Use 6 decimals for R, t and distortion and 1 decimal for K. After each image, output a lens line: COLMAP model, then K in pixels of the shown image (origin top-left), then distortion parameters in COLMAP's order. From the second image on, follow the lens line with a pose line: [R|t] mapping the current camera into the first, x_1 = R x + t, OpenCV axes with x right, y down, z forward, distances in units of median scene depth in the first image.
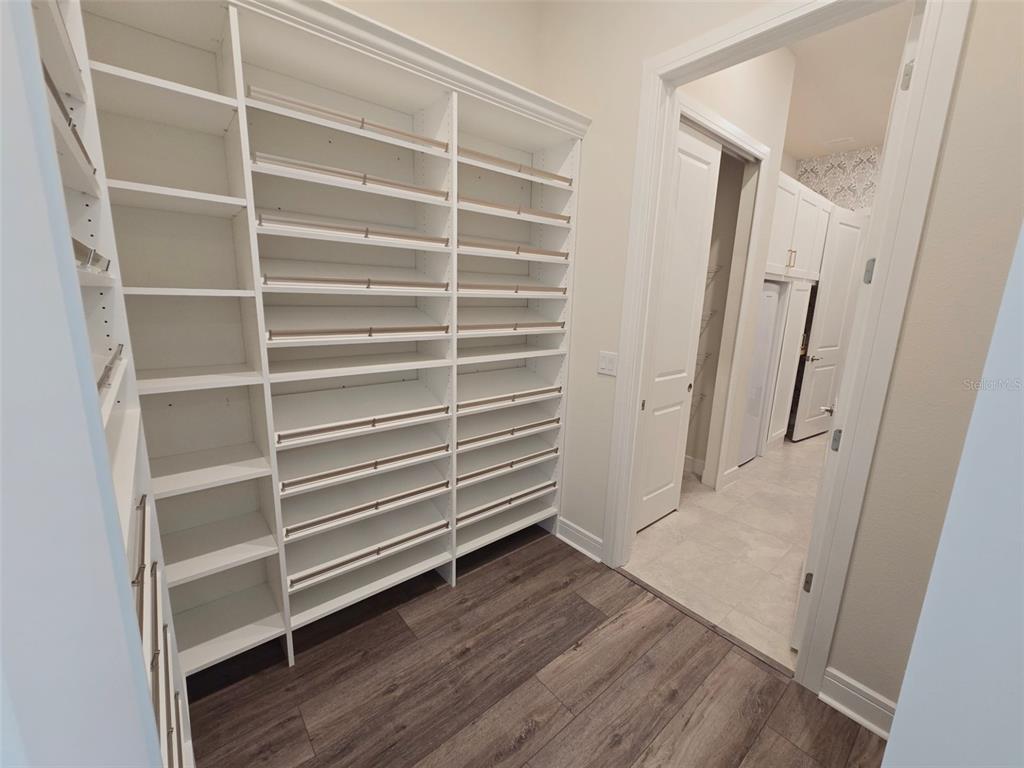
lens RADIAL K [[418.5, 0, 512.7], [0, 418.5, 379.7], [0, 0, 1]] dist [-0.003589, 0.001242]
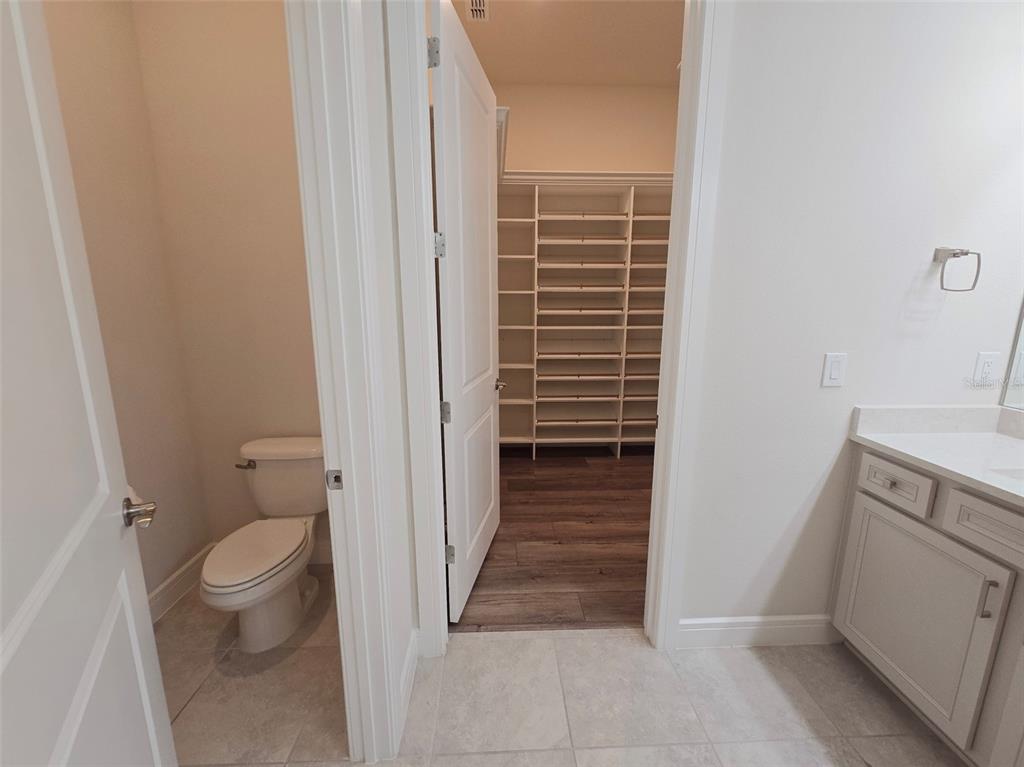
lens RADIAL K [[418.5, 0, 512.5], [0, 418.5, 384.3], [0, 0, 1]] dist [-0.003589, 0.001242]
pose [[0.791413, 0.088034, -0.604909, 0.755489], [-0.098545, 0.995006, 0.015878, 0.283073], [0.603286, 0.047045, 0.796136, -0.940999]]
